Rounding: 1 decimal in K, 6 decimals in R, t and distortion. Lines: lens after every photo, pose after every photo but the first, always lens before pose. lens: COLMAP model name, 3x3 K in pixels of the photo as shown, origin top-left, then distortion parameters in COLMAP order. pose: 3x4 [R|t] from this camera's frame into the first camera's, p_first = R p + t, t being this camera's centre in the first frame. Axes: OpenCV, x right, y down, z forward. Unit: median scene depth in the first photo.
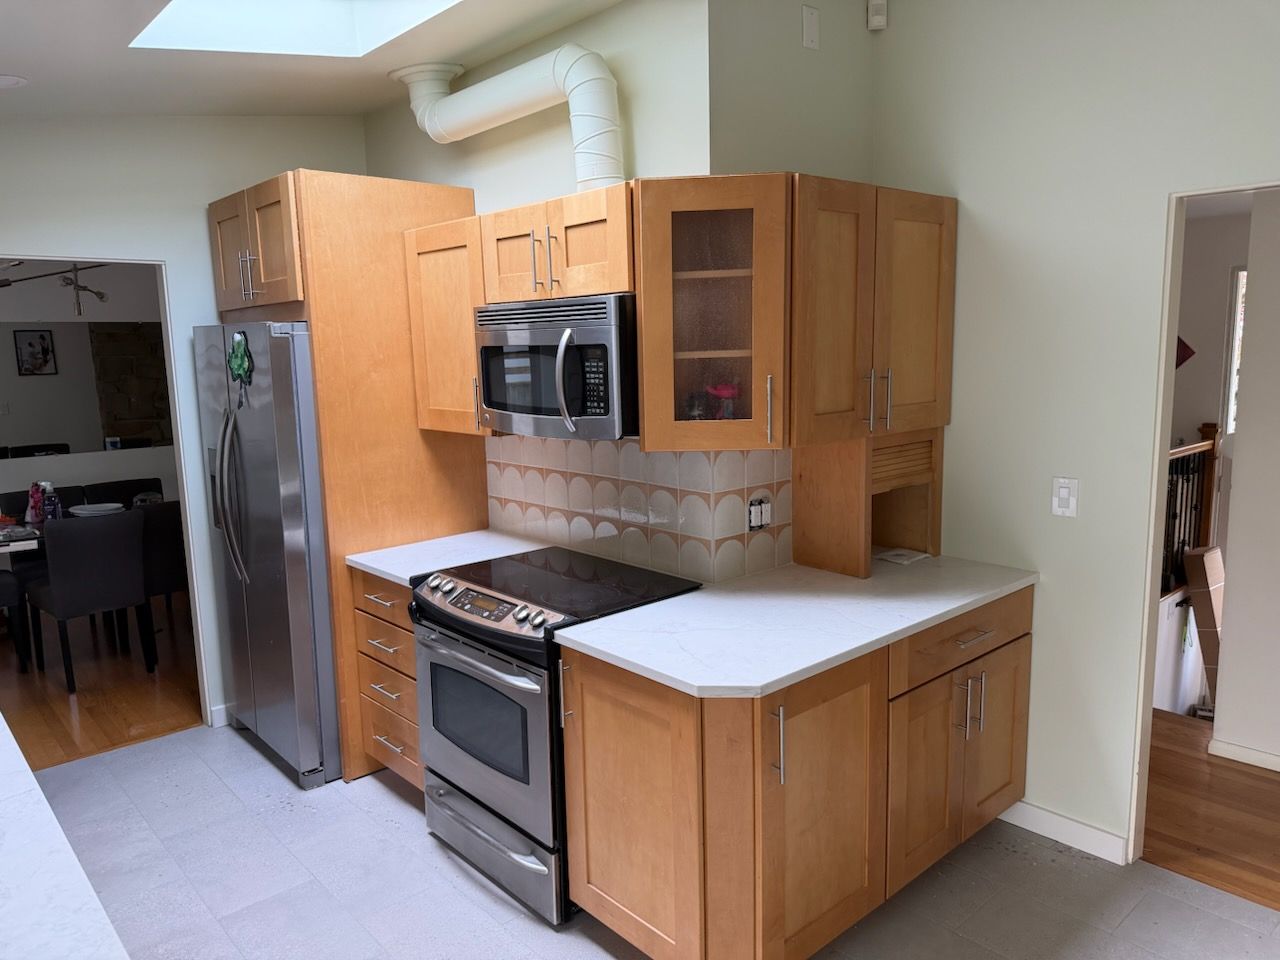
lens RADIAL K [[904.6, 0, 638.5], [0, 904.6, 477.0], [0, 0, 1]] dist [0.038439, -0.038994]
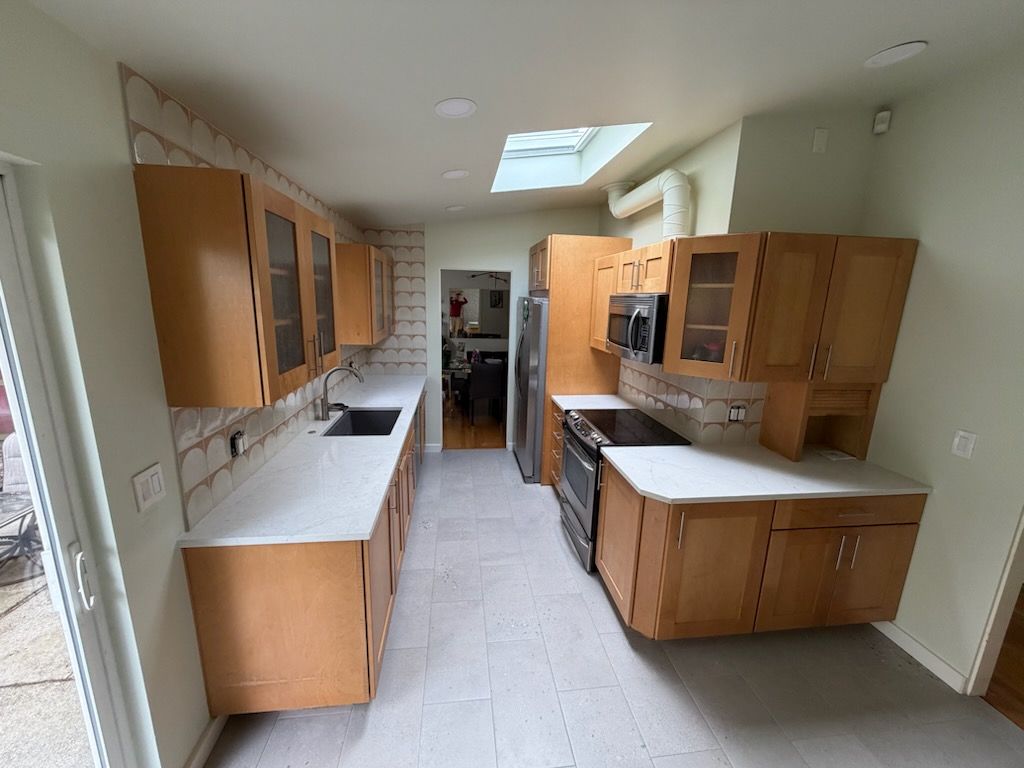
lens RADIAL K [[409.1, 0, 510.2], [0, 409.1, 382.3], [0, 0, 1]] dist [0.001420, 0.001301]
pose [[0.823140, 0.161144, -0.544493, 0.191568], [-0.130201, 0.986902, 0.095243, -0.041037], [0.552710, -0.007505, 0.833340, 0.032813]]
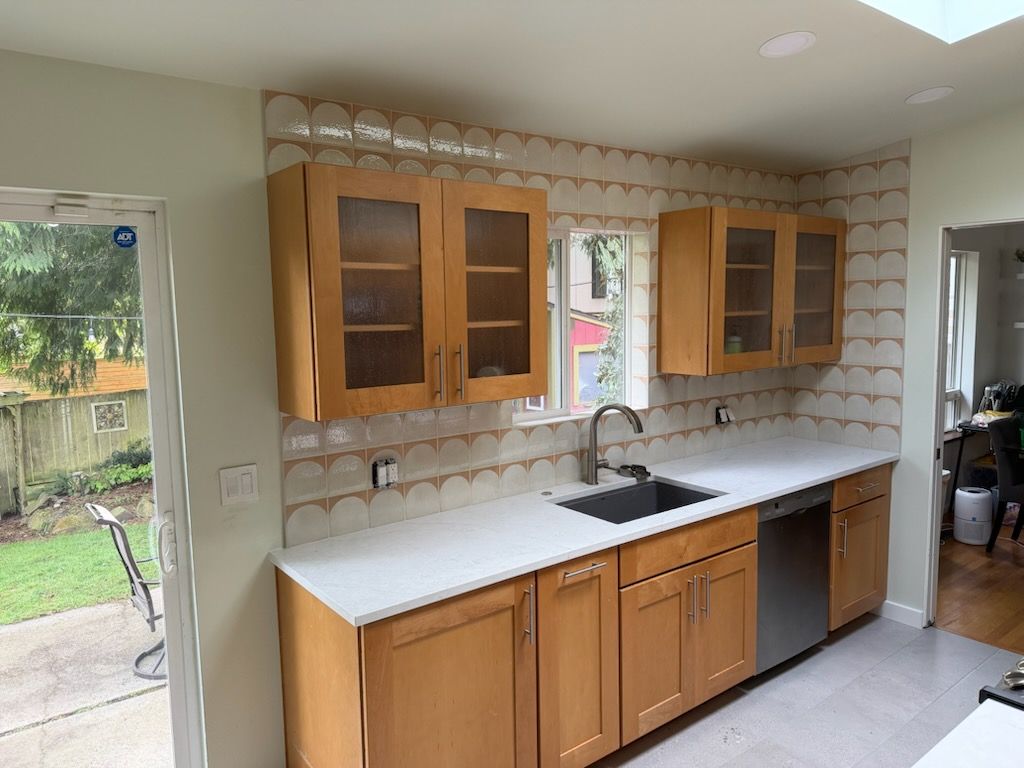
lens RADIAL K [[723.7, 0, 512.4], [0, 723.7, 376.8], [0, 0, 1]] dist [0.038439, -0.038994]
pose [[-0.073329, 0.124958, -0.989449, 0.386655], [-0.126584, 0.982929, 0.133516, -0.093132], [0.989242, 0.135039, -0.056259, 0.477951]]
